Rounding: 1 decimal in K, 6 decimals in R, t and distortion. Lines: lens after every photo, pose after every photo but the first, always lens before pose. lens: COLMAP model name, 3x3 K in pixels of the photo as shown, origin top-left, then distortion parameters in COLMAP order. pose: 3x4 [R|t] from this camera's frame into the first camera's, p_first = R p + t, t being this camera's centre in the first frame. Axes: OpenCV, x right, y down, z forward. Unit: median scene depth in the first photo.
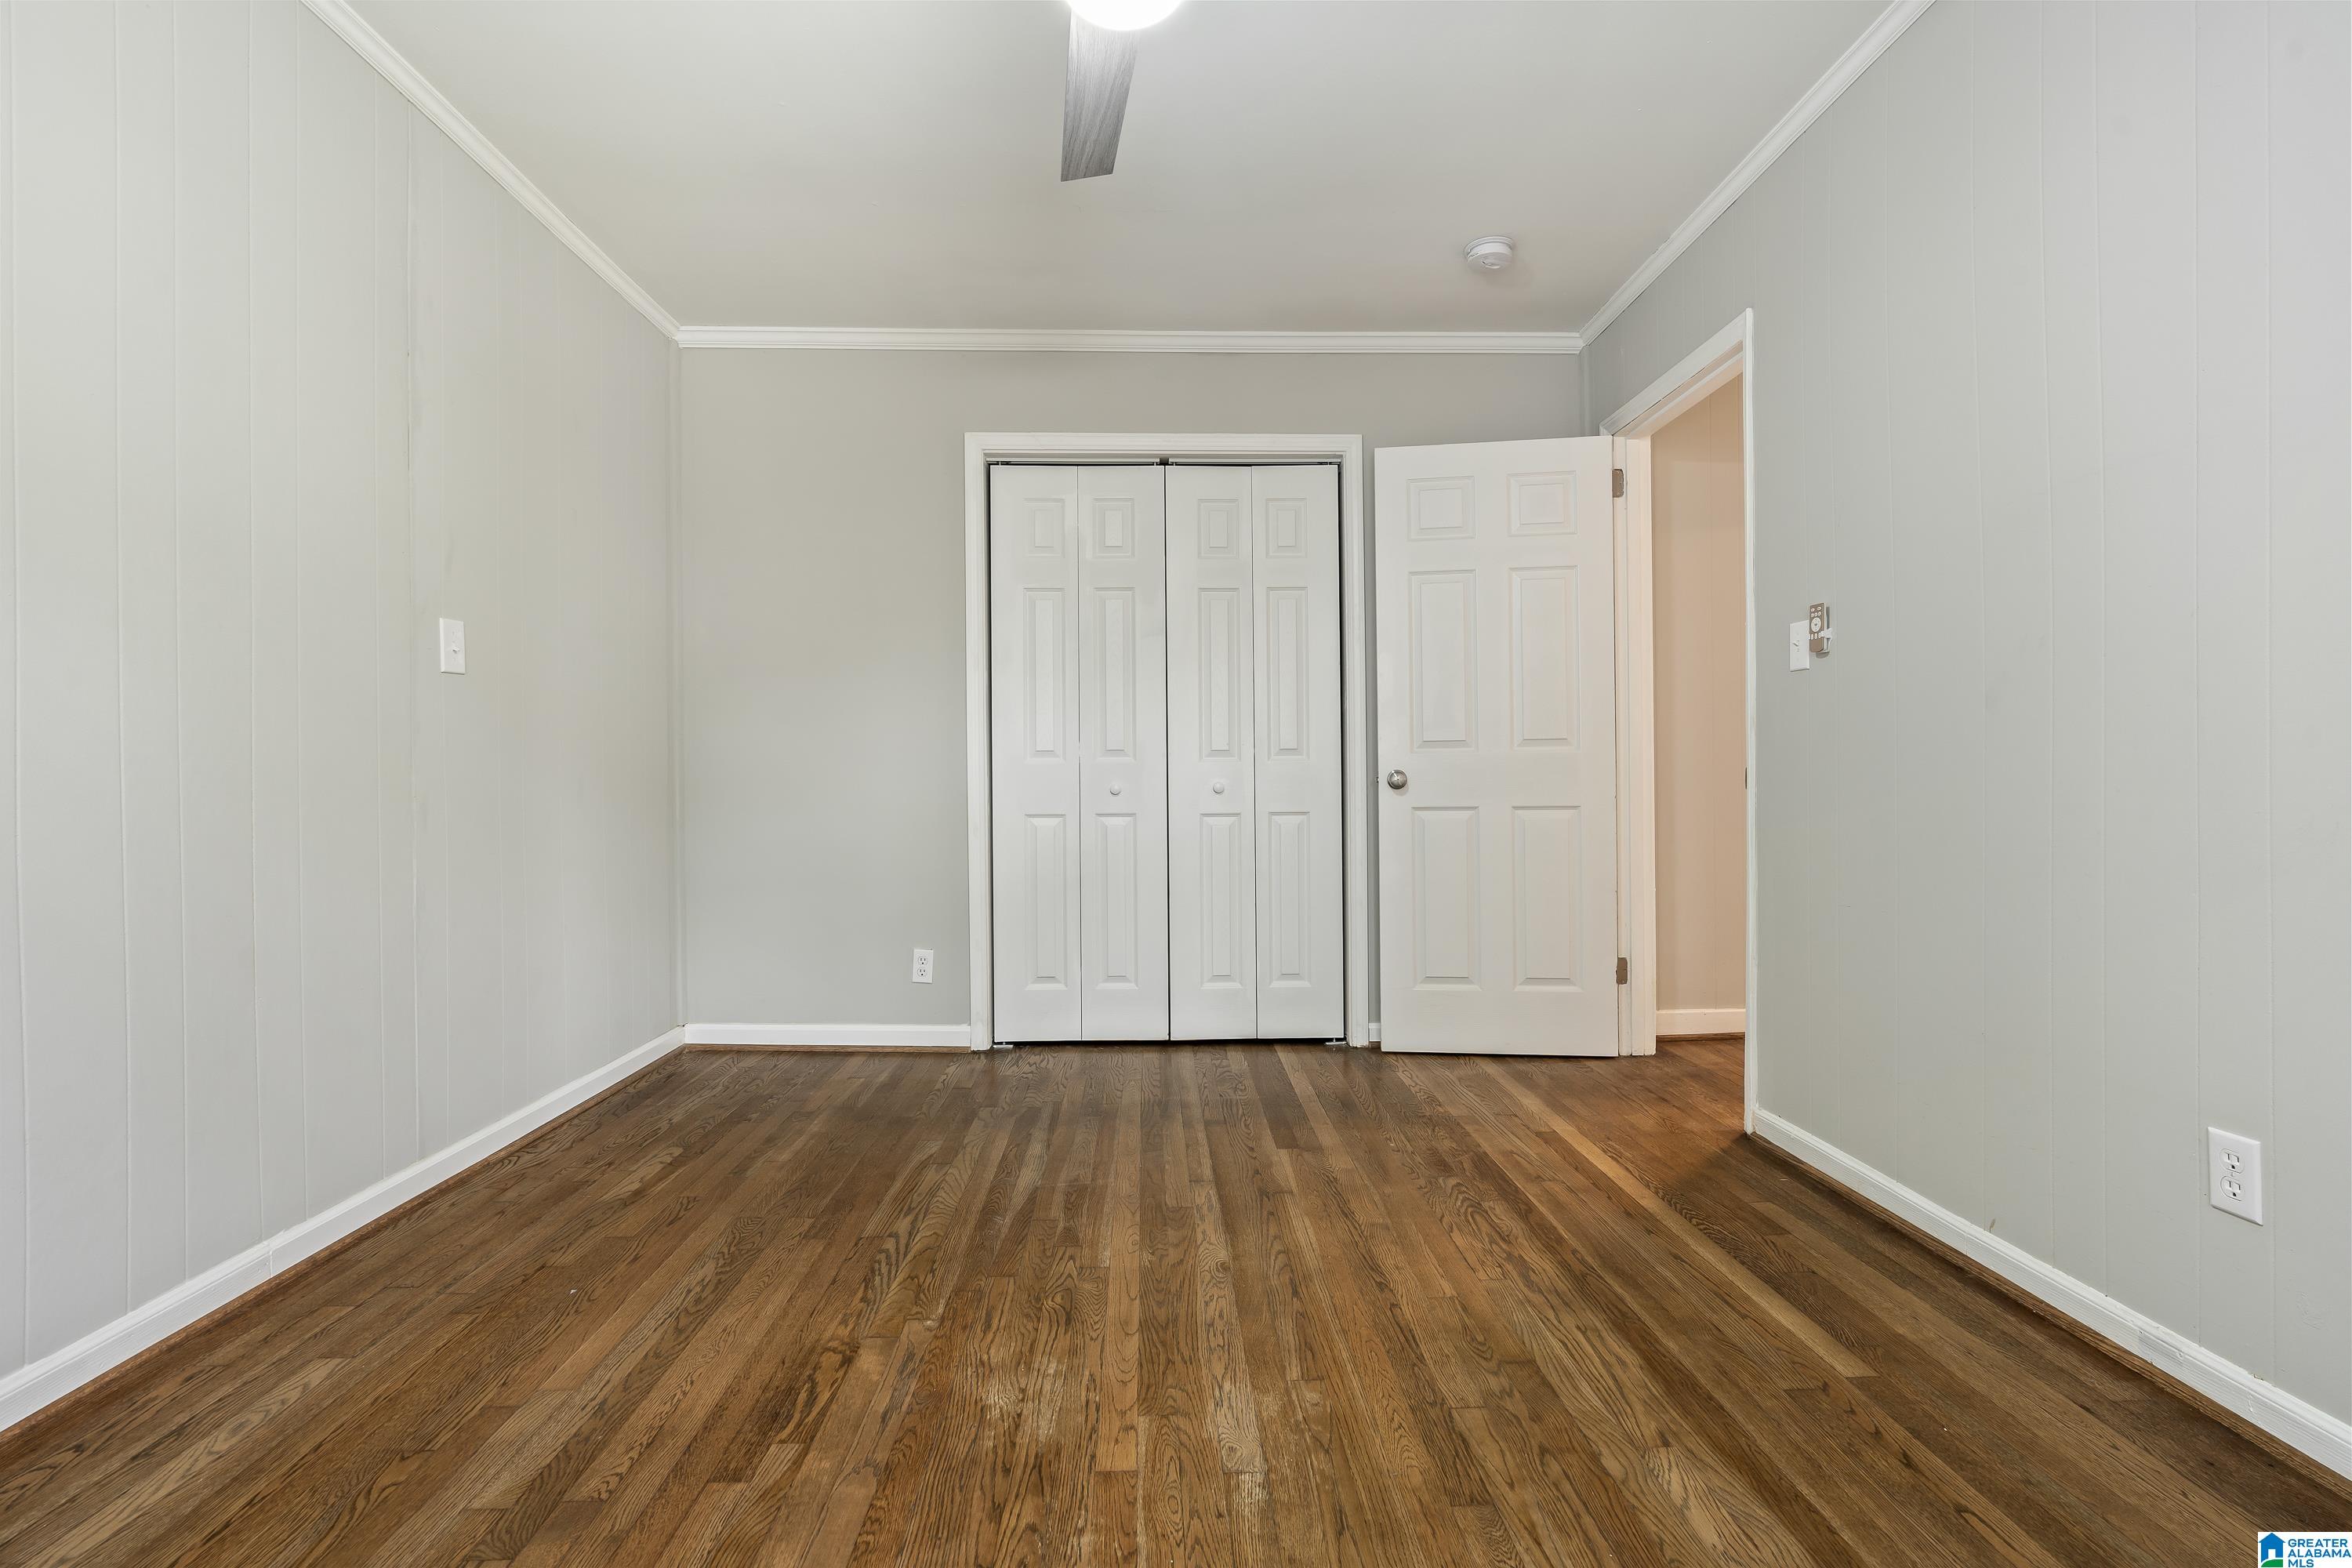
lens RADIAL K [[1081.5, 0, 1181.4], [0, 1081.5, 763.9], [0, 0, 1]] dist [-0.003513, 0.000298]
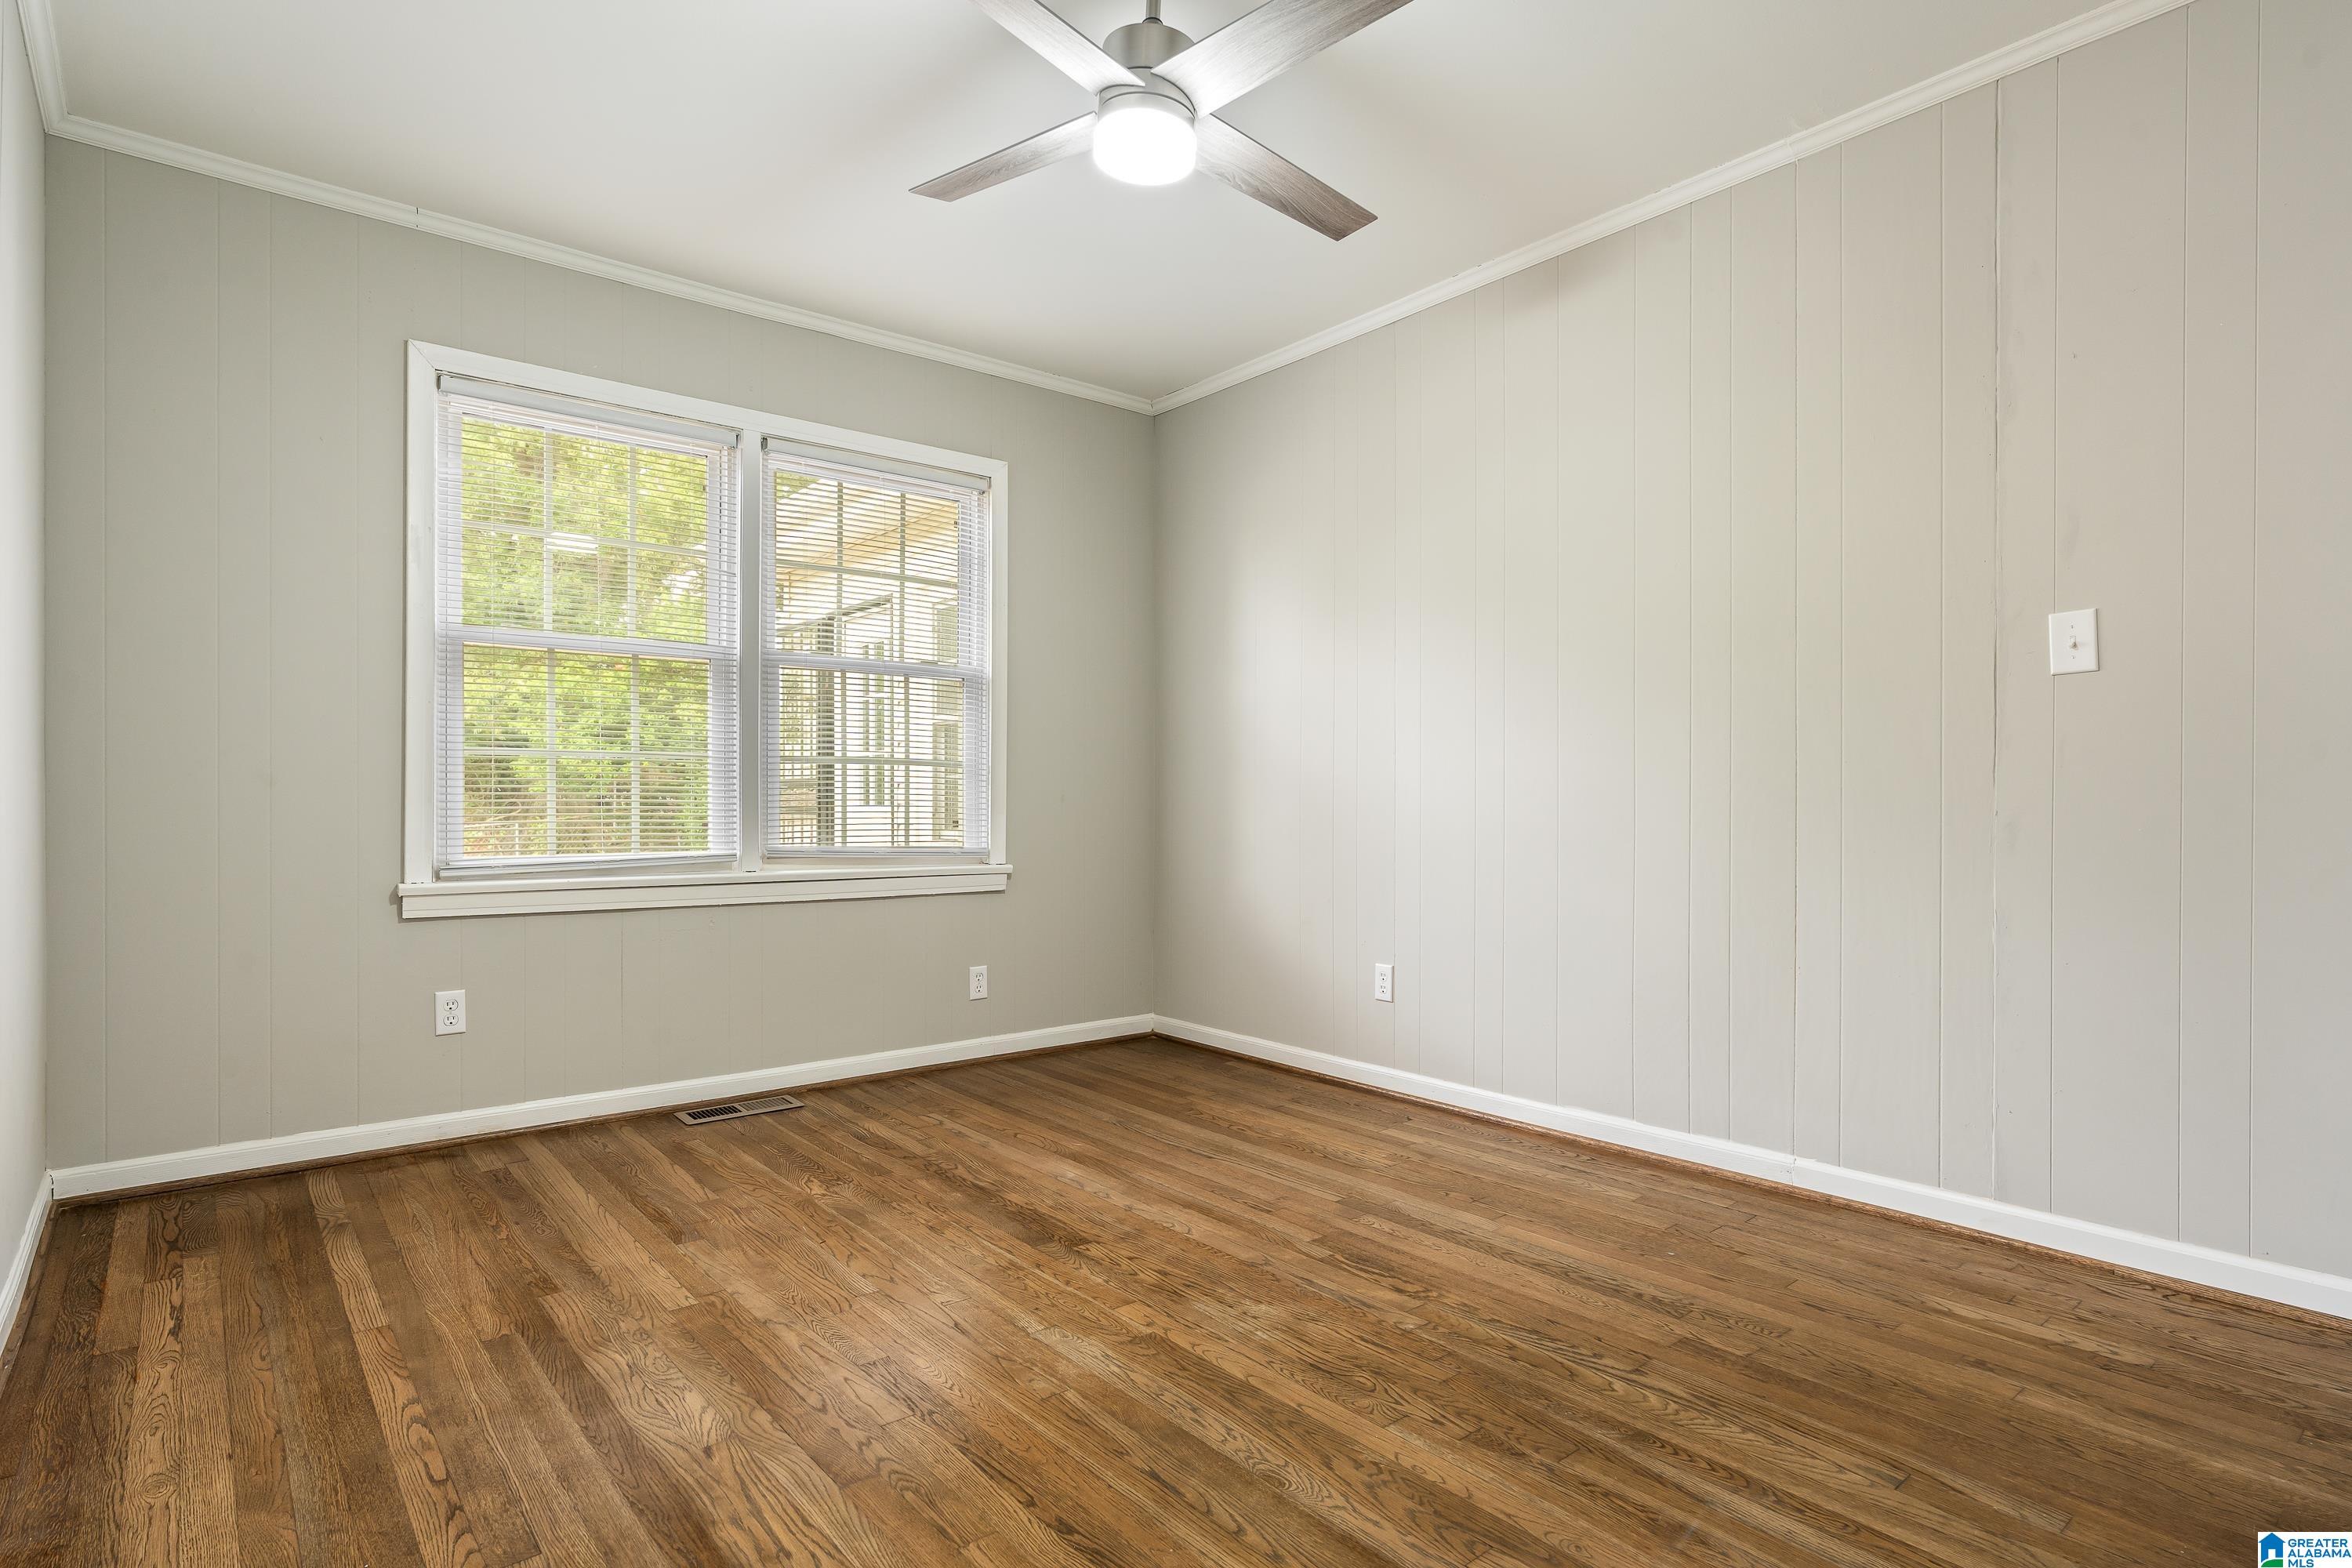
lens RADIAL K [[1228.6, 0, 1176.0], [0, 1228.6, 784.0], [0, 0, 1]] dist [0.000992, 0.000482]
pose [[-0.799077, -0.003193, -0.601221, 0.678977], [0.012929, 0.999663, -0.022493, 0.023761], [0.601090, -0.025747, -0.798766, 1.888804]]
